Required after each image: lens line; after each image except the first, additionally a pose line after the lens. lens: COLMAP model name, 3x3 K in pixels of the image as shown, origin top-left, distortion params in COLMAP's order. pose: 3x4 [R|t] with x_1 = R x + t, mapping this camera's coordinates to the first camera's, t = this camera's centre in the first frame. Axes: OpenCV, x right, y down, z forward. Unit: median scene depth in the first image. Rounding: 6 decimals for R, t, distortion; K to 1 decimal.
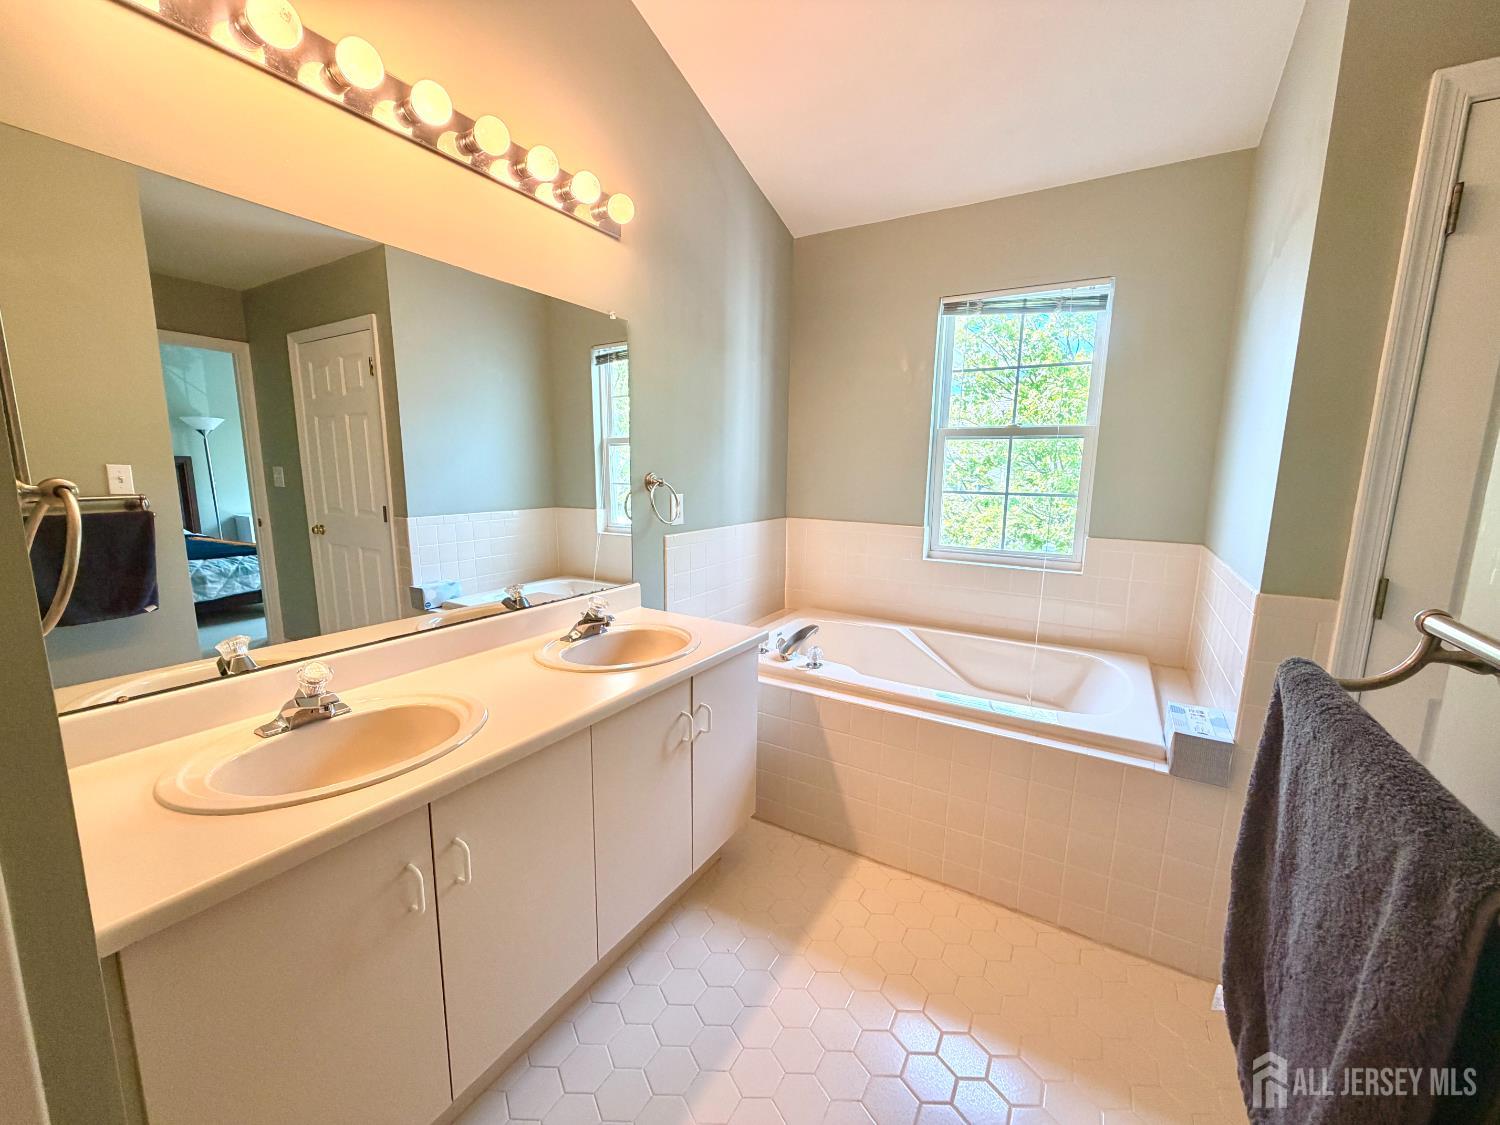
lens RADIAL K [[595.9, 0, 750.0], [0, 595.9, 562.5], [0, 0, 1]] dist [0.000583, 0.000059]
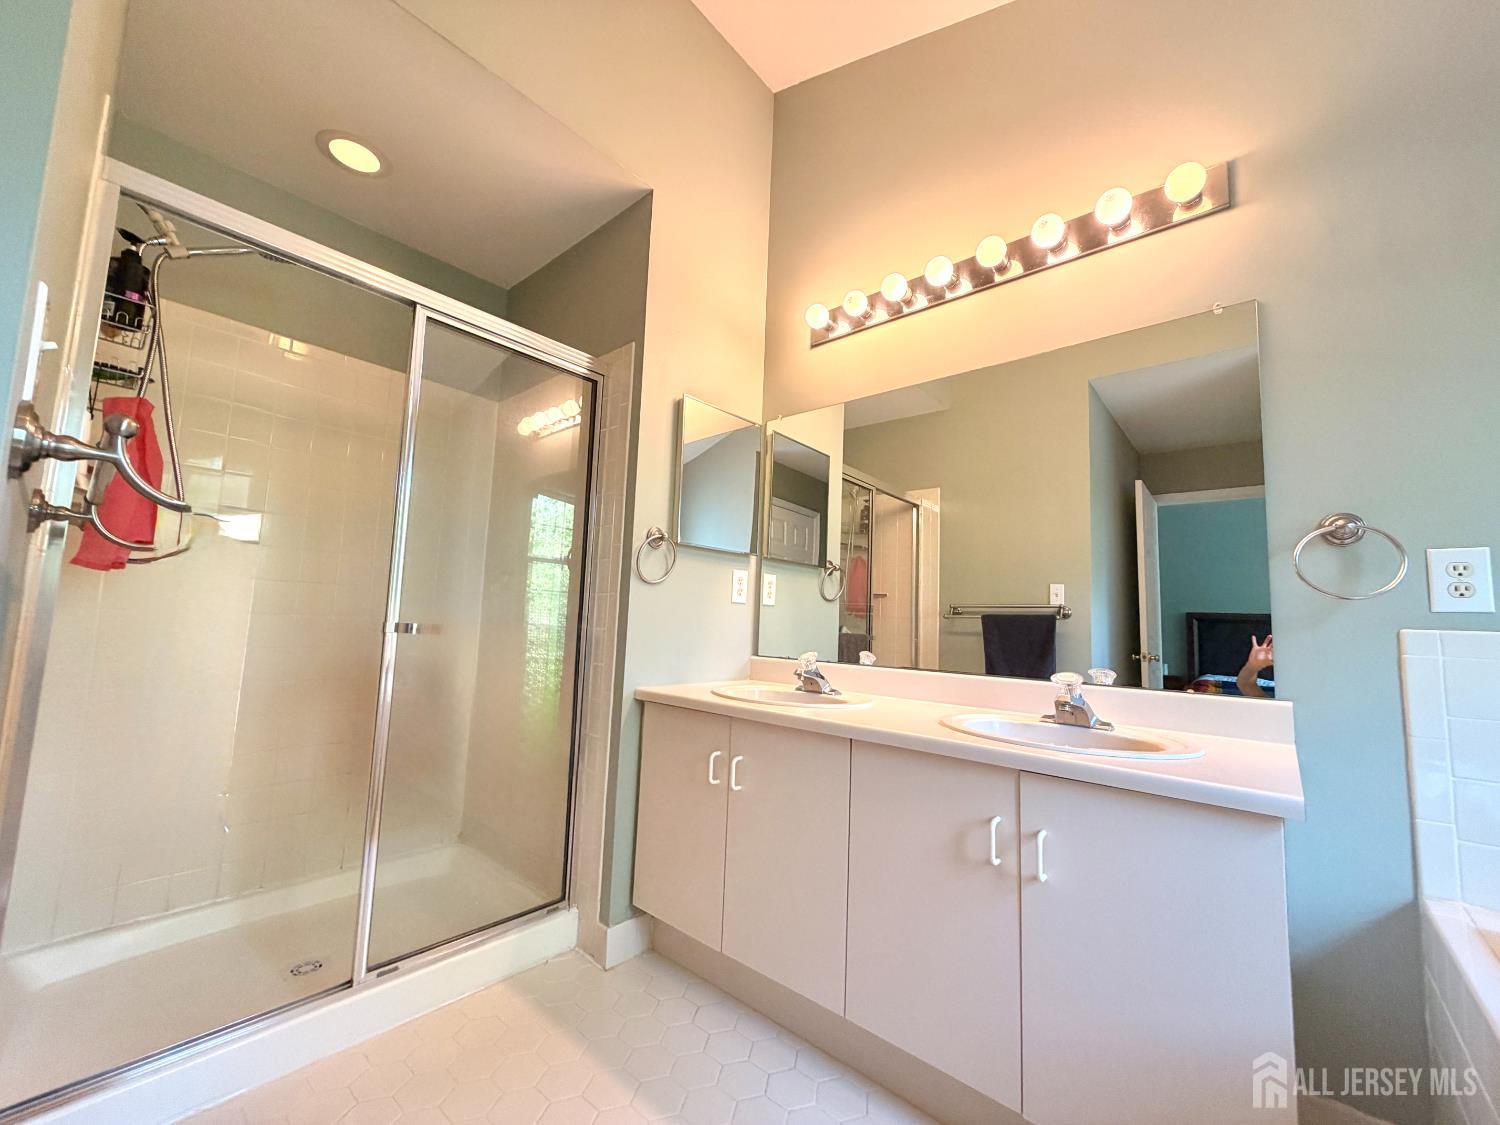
lens RADIAL K [[596.5, 0, 758.5], [0, 596.5, 554.1], [0, 0, 1]] dist [0.000323, 0.000015]
pose [[-0.173503, -0.120272, -0.977462, 0.670392], [-0.195645, 0.976942, -0.085480, 0.035878], [0.965205, 0.176405, -0.193033, 0.885215]]
